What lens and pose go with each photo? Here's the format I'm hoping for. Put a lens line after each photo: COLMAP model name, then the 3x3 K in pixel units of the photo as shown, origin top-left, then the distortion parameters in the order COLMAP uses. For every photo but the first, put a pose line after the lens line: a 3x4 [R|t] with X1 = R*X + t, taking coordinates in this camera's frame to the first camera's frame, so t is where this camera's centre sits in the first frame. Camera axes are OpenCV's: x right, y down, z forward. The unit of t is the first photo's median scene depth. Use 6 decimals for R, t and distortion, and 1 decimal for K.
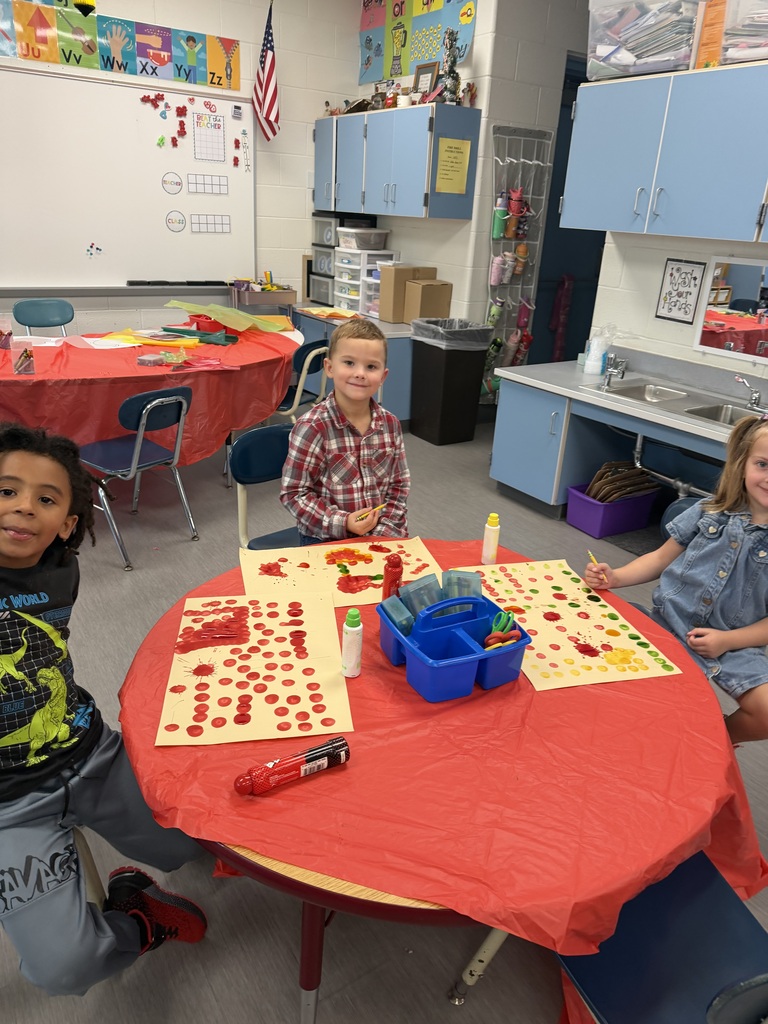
lens RADIAL K [[727.8, 0, 384.0], [0, 727.8, 512.0], [0, 0, 1]] dist [-0.003670, -0.011328]
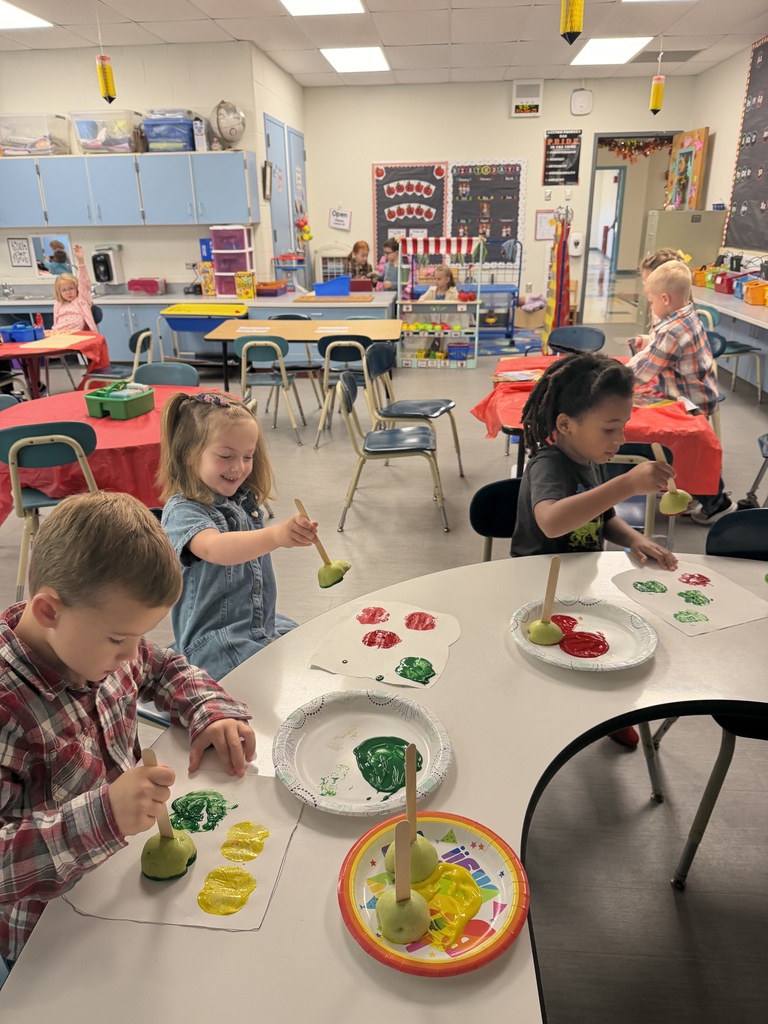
lens RADIAL K [[727.8, 0, 384.0], [0, 727.8, 512.0], [0, 0, 1]] dist [-0.003670, -0.011328]
pose [[0.635476, -0.339252, 0.693598, -0.697538], [0.337664, 0.929955, 0.145490, 0.489183], [-0.694372, 0.141747, 0.705517, -1.230123]]
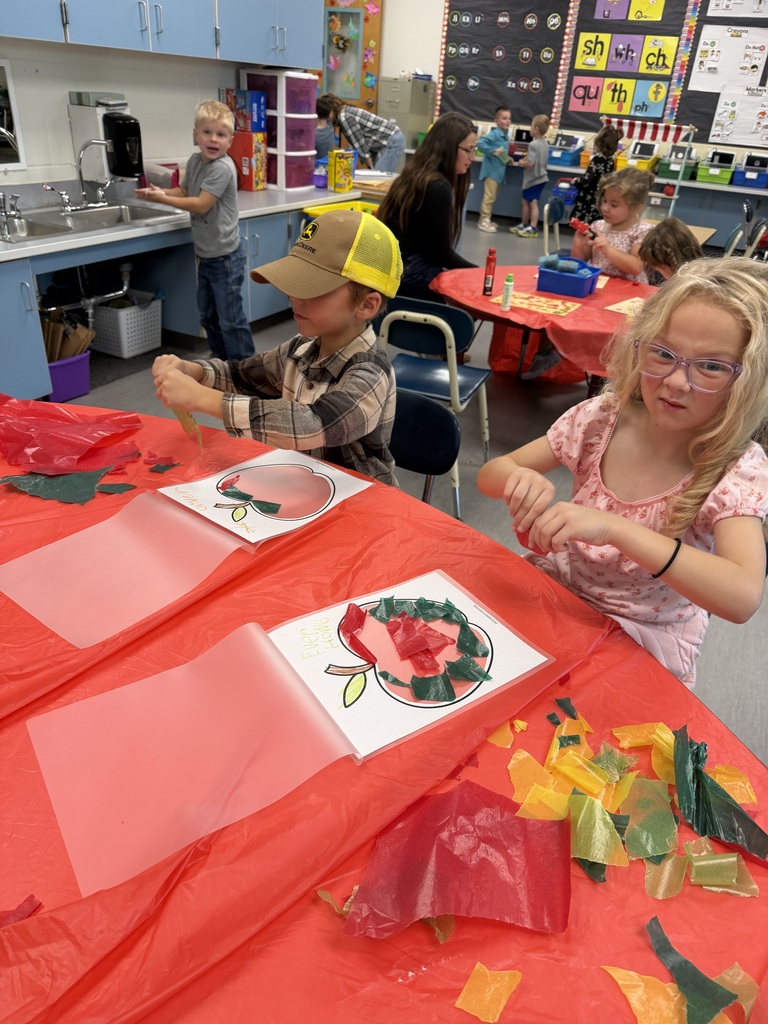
lens RADIAL K [[727.8, 0, 384.0], [0, 727.8, 512.0], [0, 0, 1]] dist [-0.003670, -0.011328]
pose [[-0.497763, -0.505432, 0.704819, -0.659632], [0.241934, 0.699475, 0.672460, -0.409037], [-0.832886, 0.505246, -0.225892, 0.998949]]
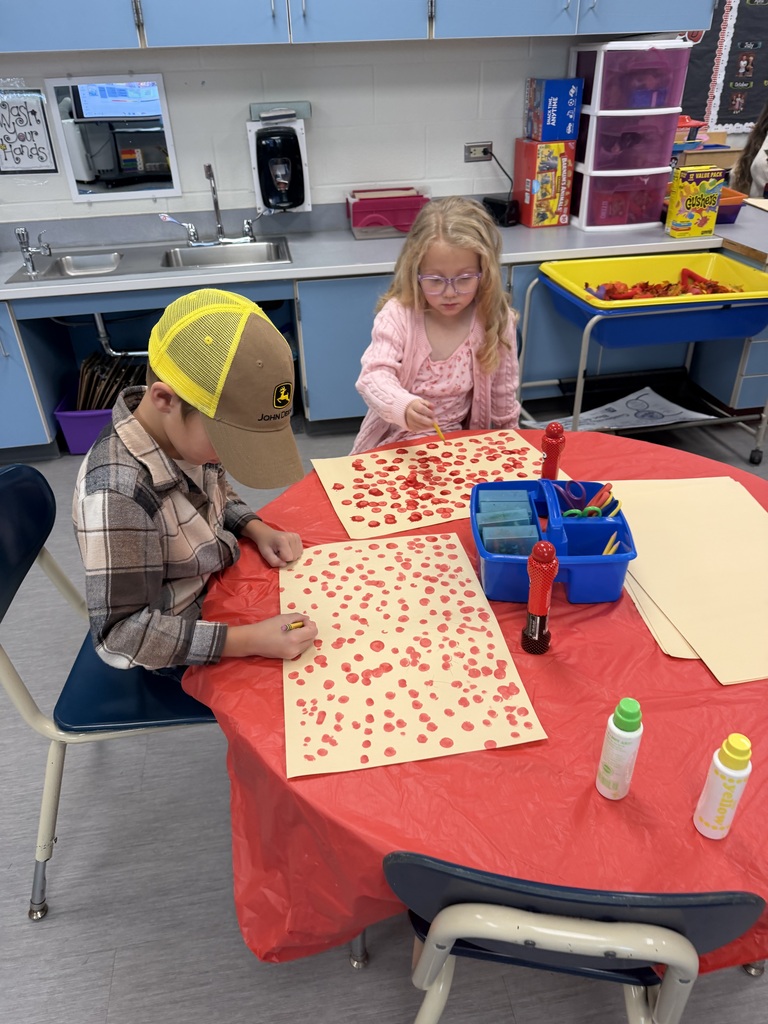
lens RADIAL K [[727.8, 0, 384.0], [0, 727.8, 512.0], [0, 0, 1]] dist [-0.003670, -0.011328]
pose [[0.405605, -0.529828, 0.744826, -0.241699], [0.395580, 0.836352, 0.379516, -0.103034], [-0.824015, 0.140705, 0.548818, 0.304512]]
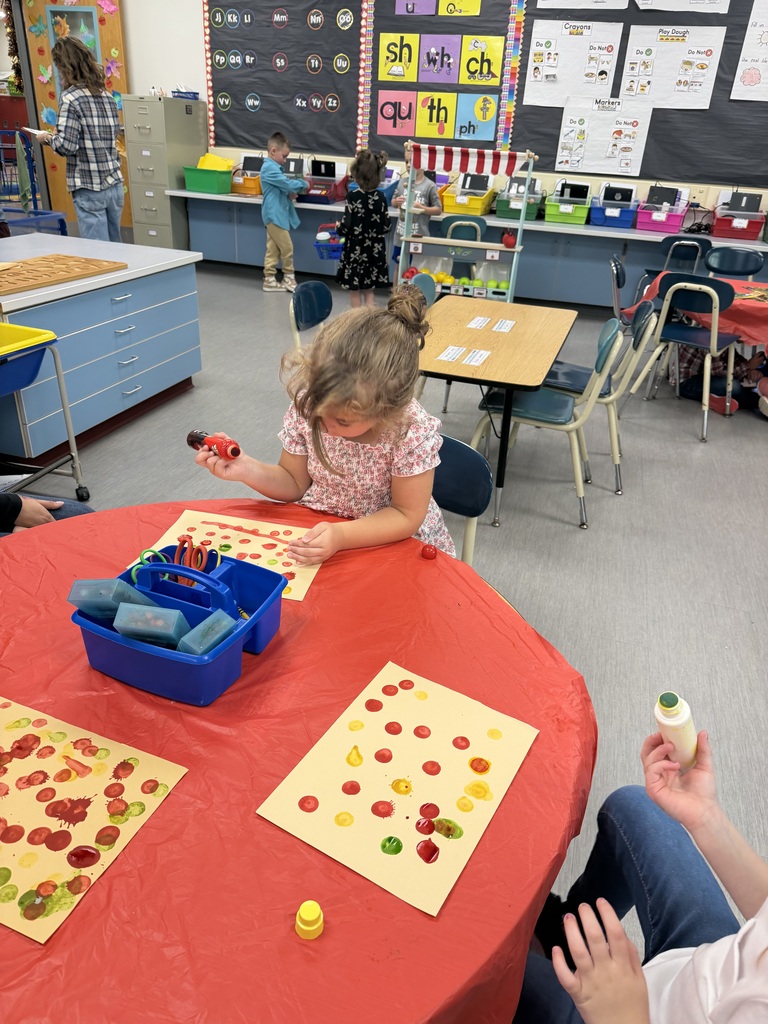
lens RADIAL K [[727.8, 0, 384.0], [0, 727.8, 512.0], [0, 0, 1]] dist [-0.003670, -0.011328]
pose [[-0.635420, -0.433065, 0.639294, -0.191902], [0.212731, 0.697702, 0.684074, -0.158263], [-0.742285, 0.570672, -0.351208, 0.442769]]
